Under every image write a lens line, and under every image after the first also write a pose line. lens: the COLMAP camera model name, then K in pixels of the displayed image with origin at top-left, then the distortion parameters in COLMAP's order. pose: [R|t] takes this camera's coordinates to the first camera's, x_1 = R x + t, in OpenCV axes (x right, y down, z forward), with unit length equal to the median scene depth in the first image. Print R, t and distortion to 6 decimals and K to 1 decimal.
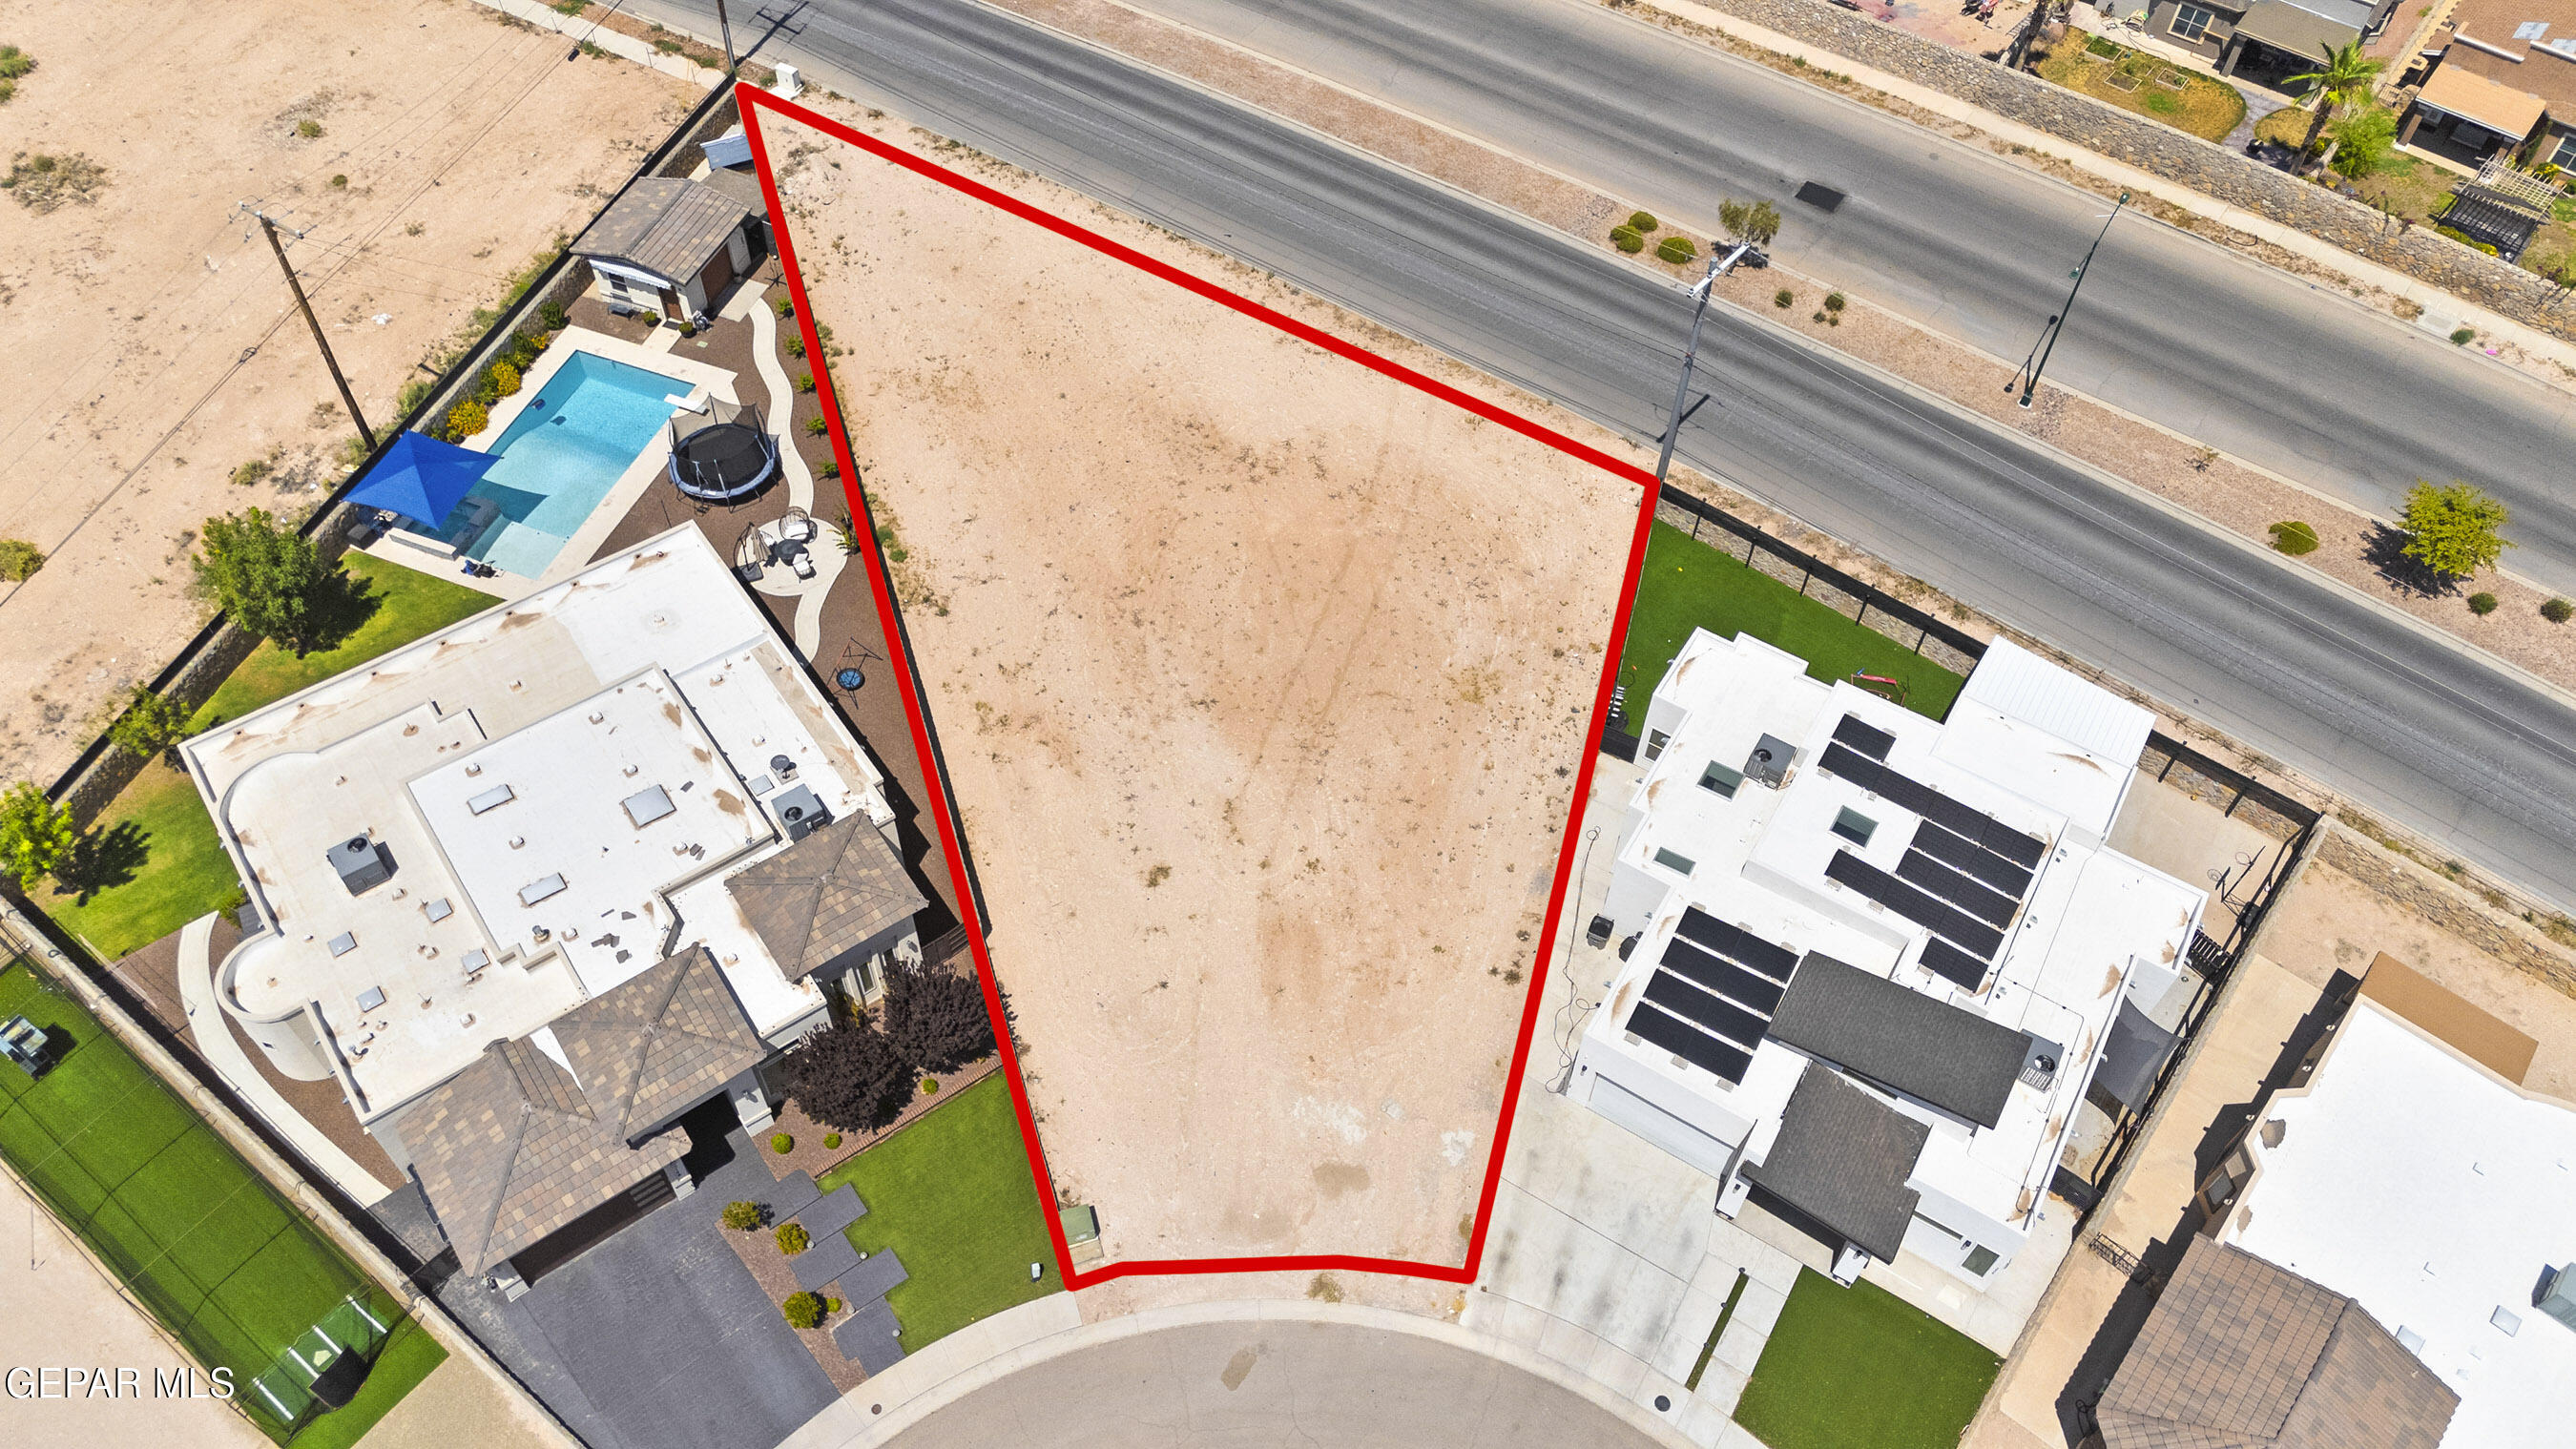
lens RADIAL K [[1899.3, 0, 1288.0], [0, 1899.3, 724.5], [0, 0, 1]] dist [0.083302, -0.075053]
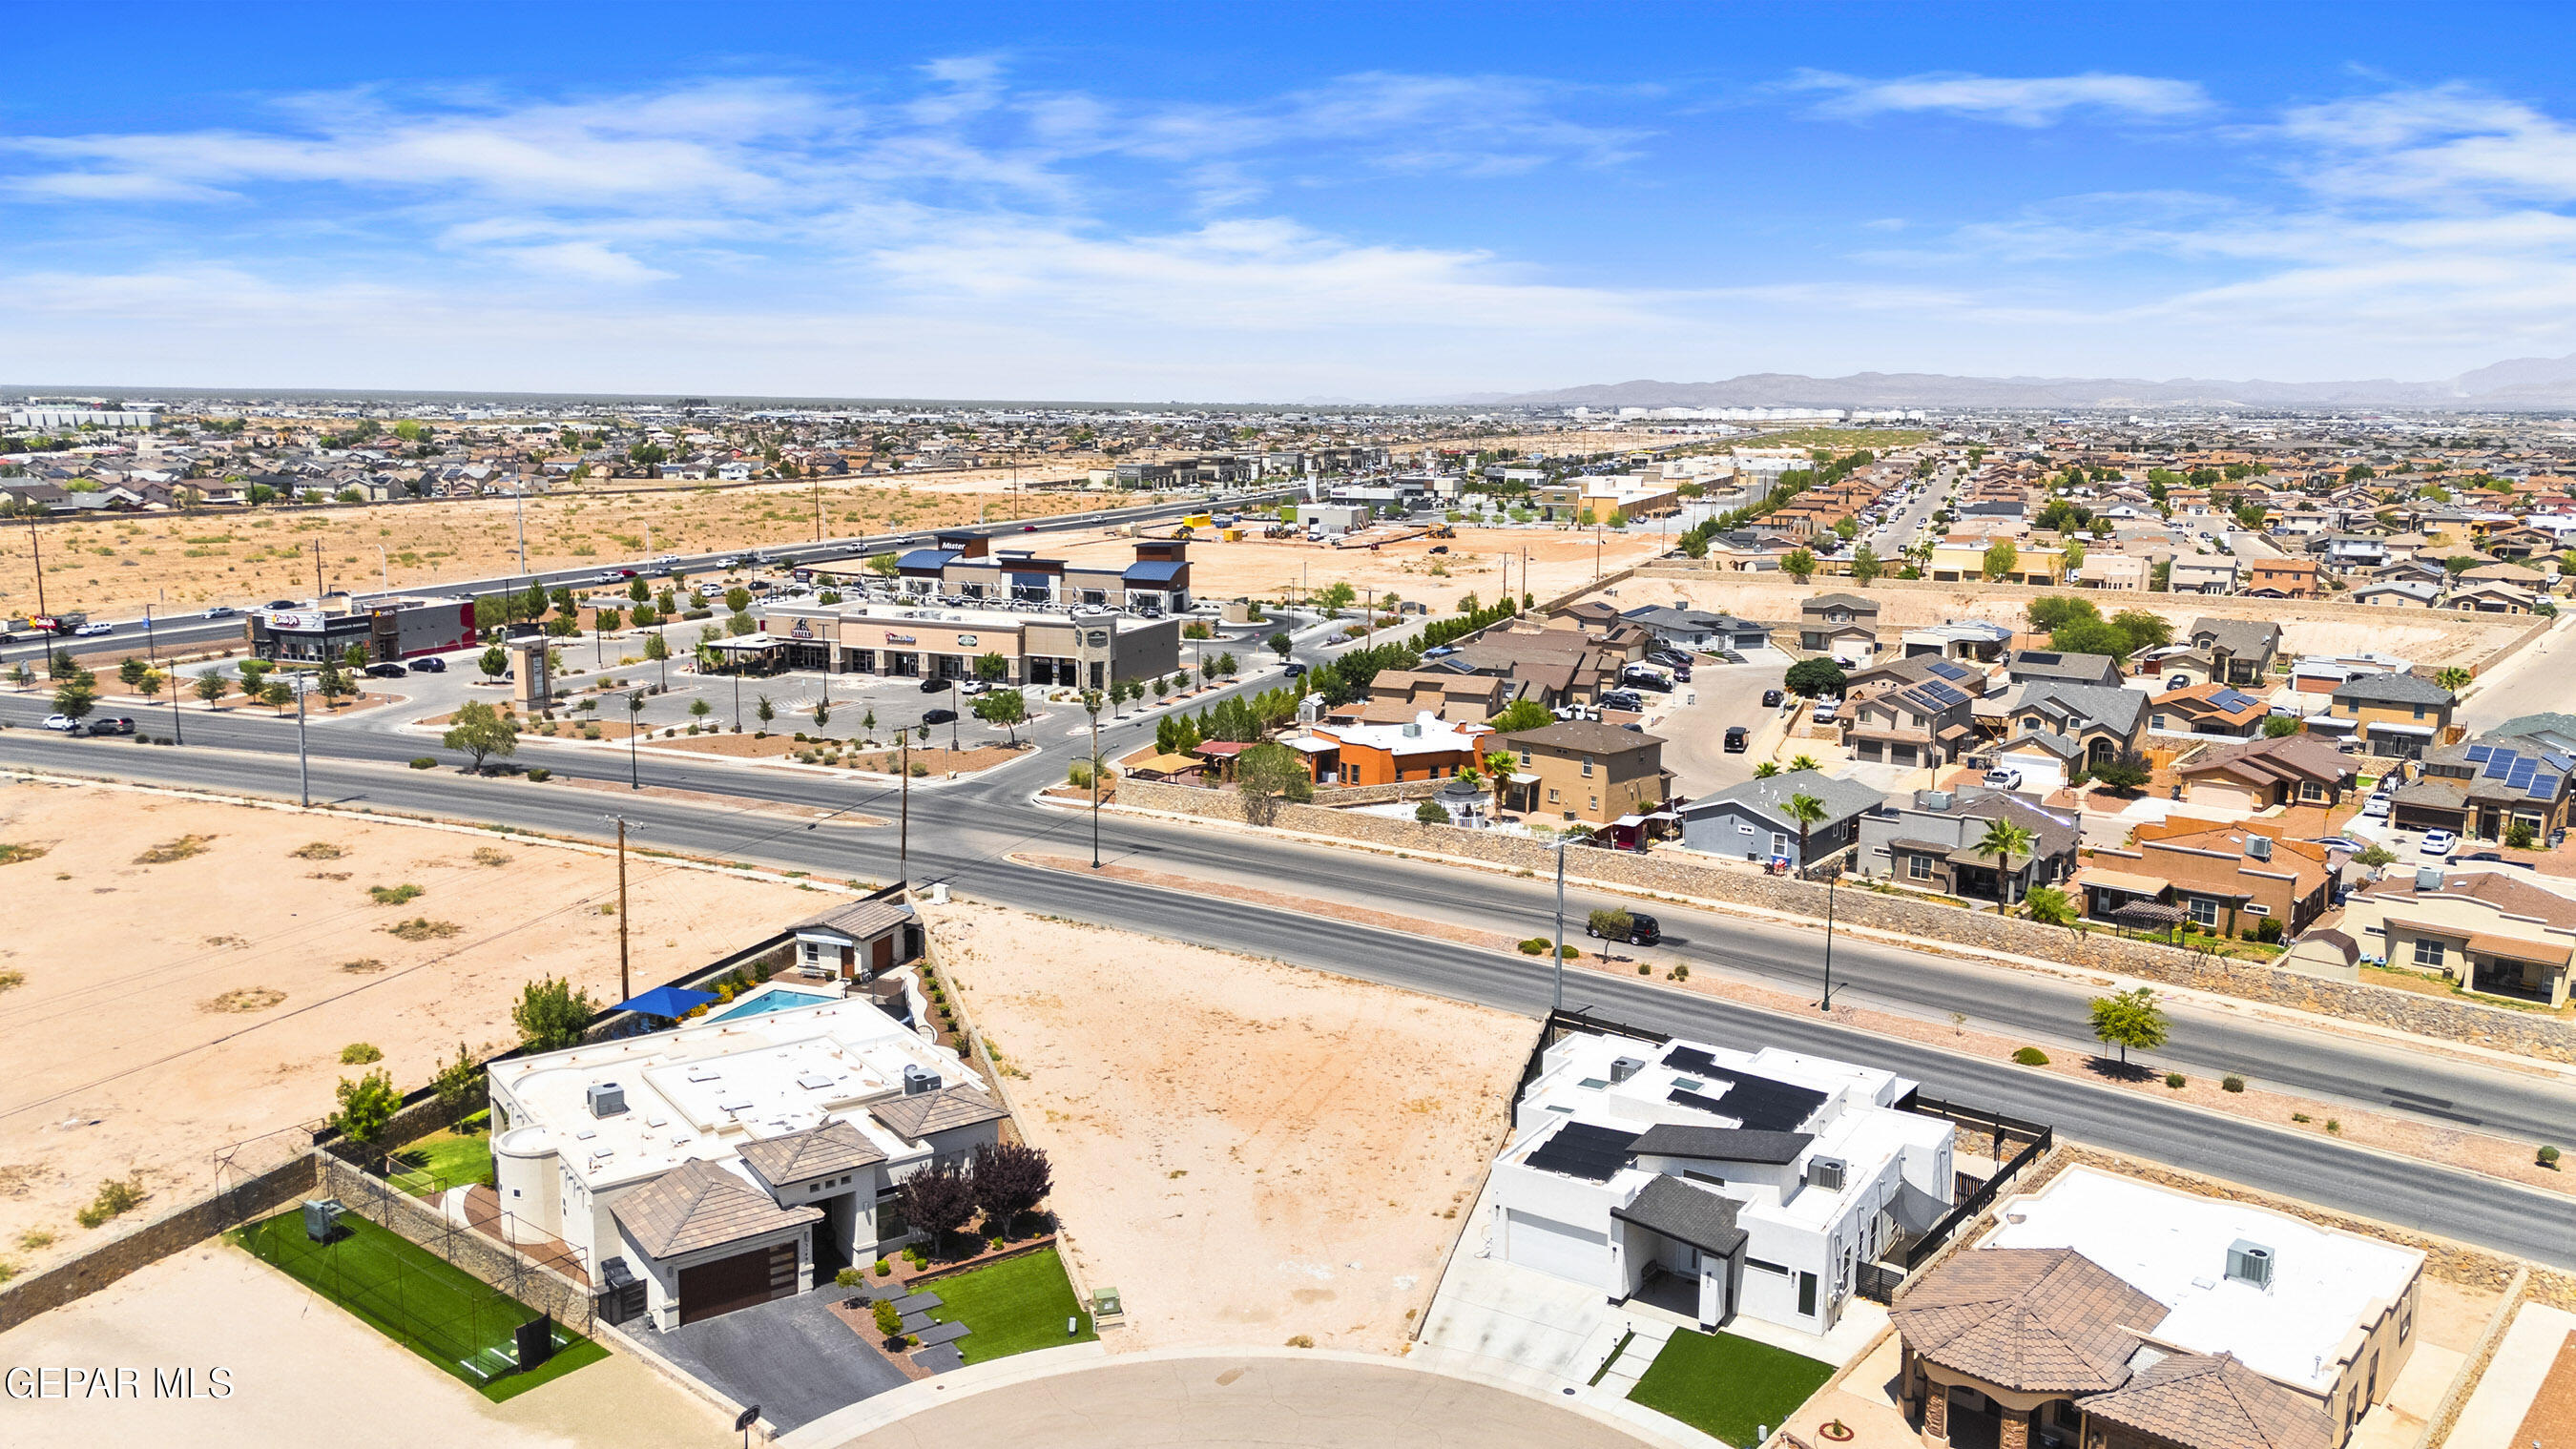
lens RADIAL K [[1899.3, 0, 1288.0], [0, 1899.3, 724.5], [0, 0, 1]] dist [0.083302, -0.075053]
pose [[0.999812, -0.010746, -0.016132, 0.033667], [-0.002964, 0.737722, -0.675098, 0.778153], [0.019156, 0.675019, 0.737552, -0.188497]]
